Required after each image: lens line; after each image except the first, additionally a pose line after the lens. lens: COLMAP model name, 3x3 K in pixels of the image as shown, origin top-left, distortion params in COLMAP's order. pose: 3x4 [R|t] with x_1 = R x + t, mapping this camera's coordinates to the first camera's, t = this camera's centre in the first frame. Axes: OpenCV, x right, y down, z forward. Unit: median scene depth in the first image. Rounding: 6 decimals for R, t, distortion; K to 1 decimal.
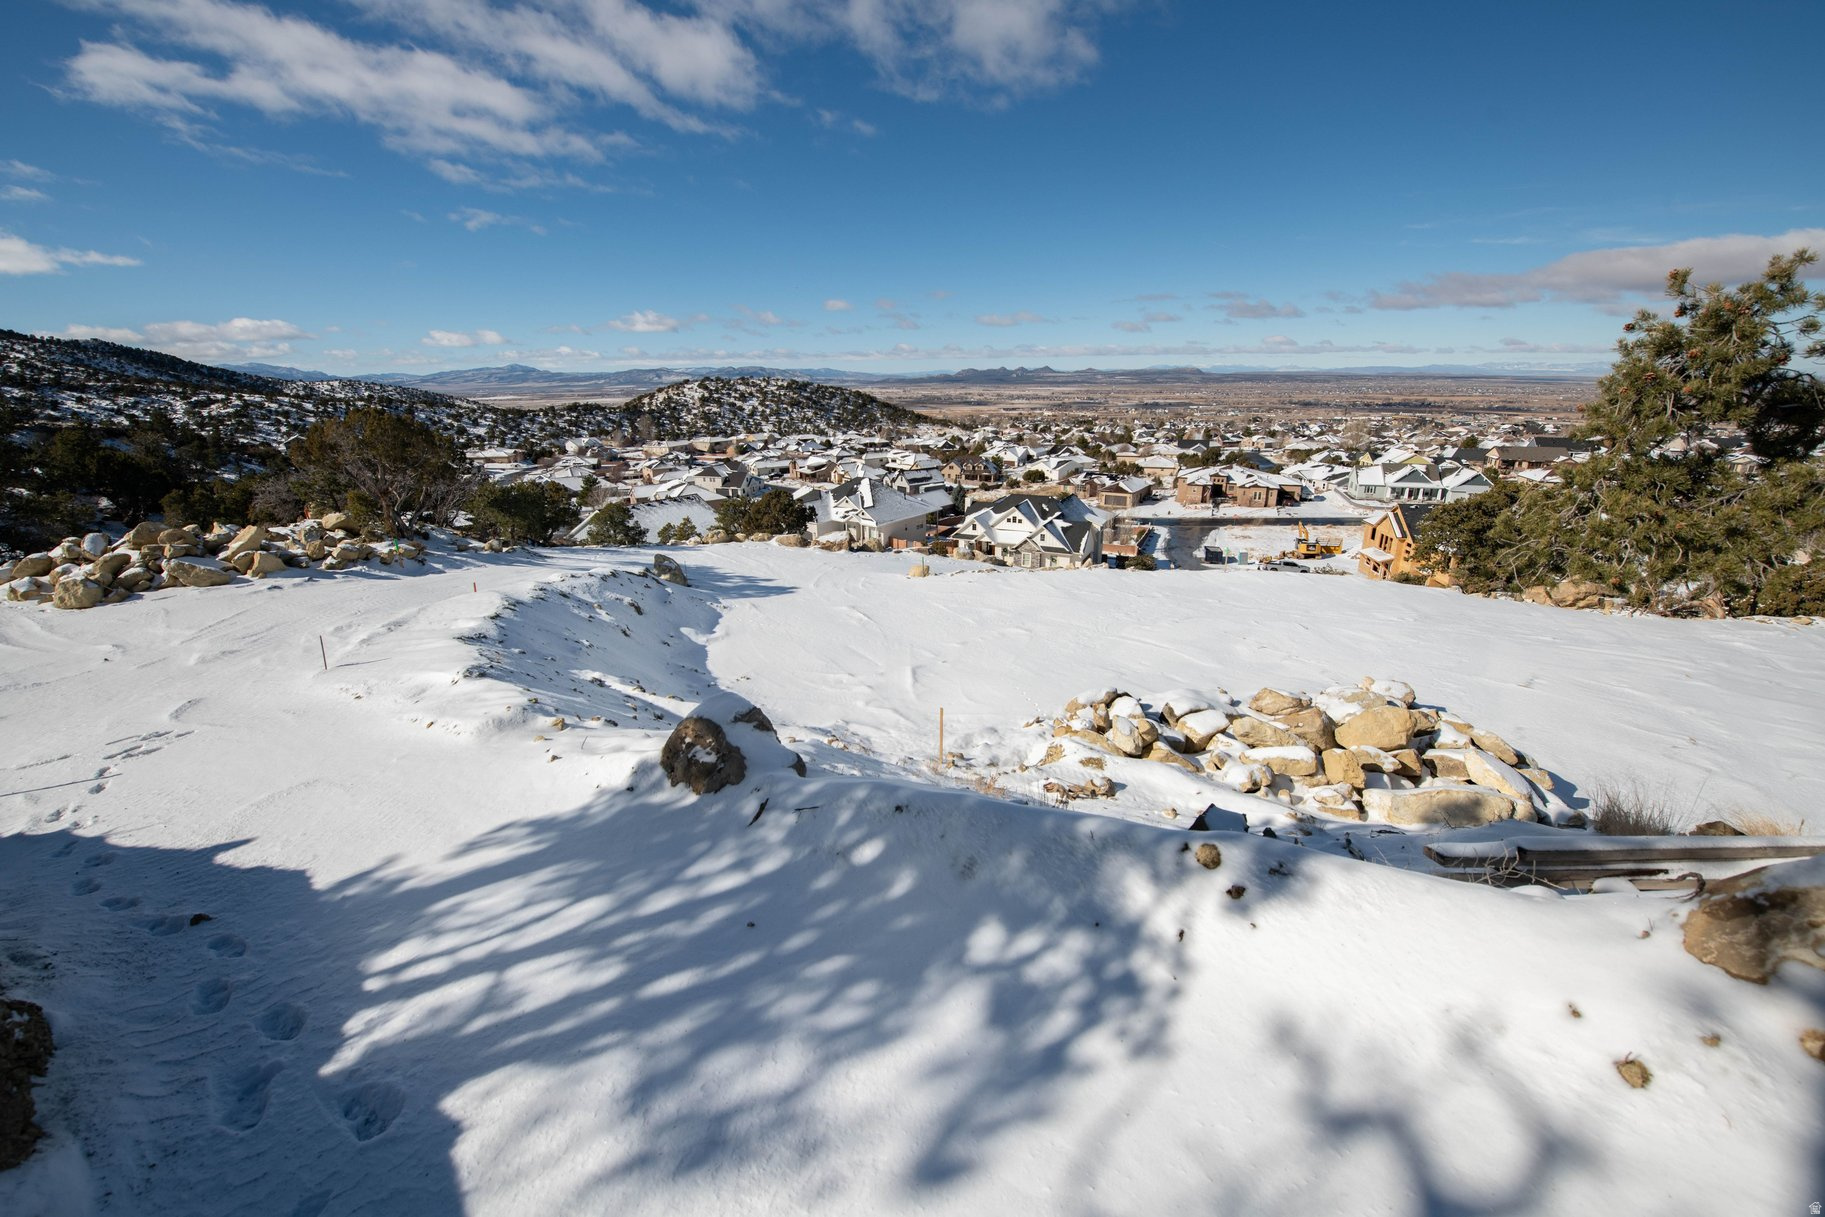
lens RADIAL K [[714.8, 0, 905.6], [0, 714.8, 597.6], [0, 0, 1]] dist [0.001313, 0.000083]
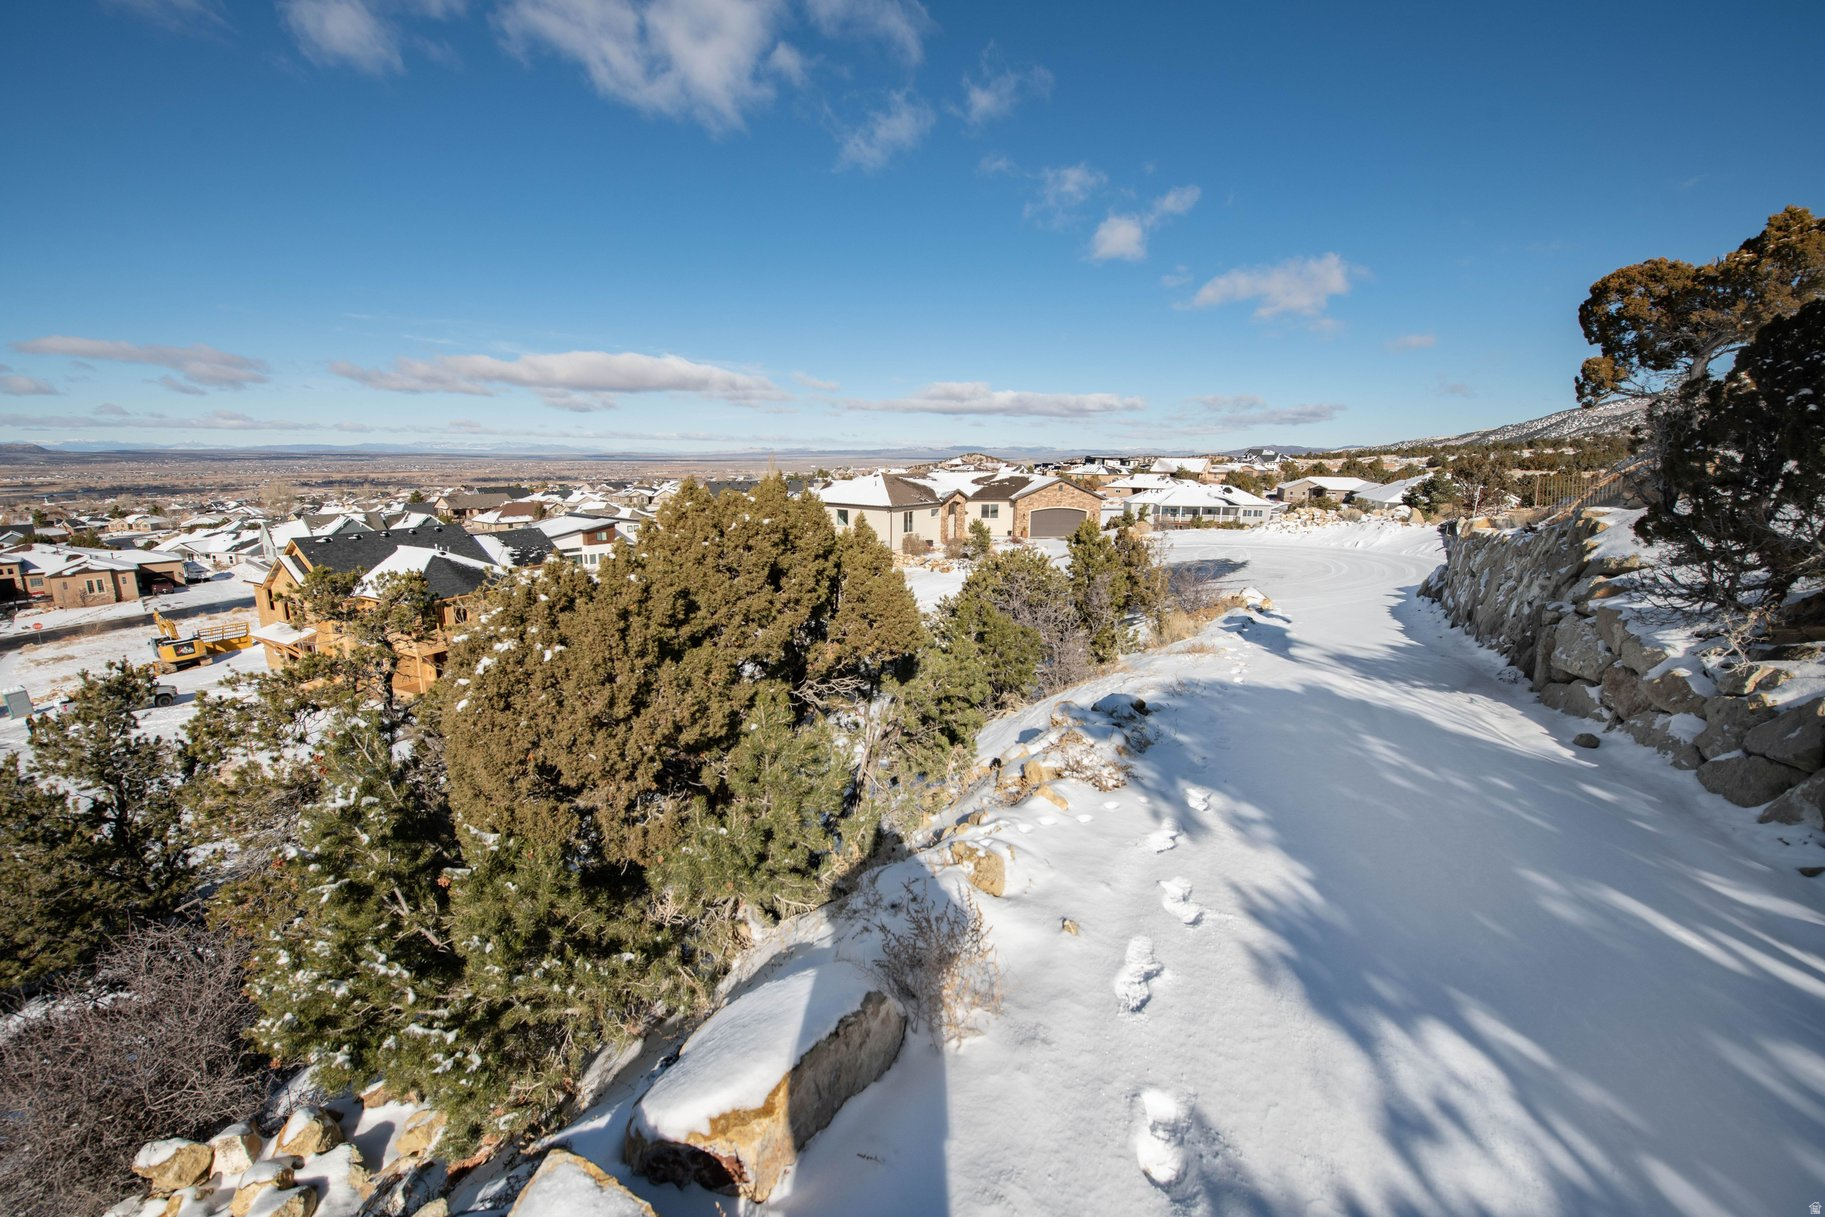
lens RADIAL K [[714.8, 0, 905.6], [0, 714.8, 597.6], [0, 0, 1]] dist [0.001313, 0.000083]
pose [[0.318810, -0.165841, 0.933197, 0.150031], [0.266066, 0.960644, 0.079821, -0.001827], [-0.909708, 0.222844, 0.350388, 0.181656]]
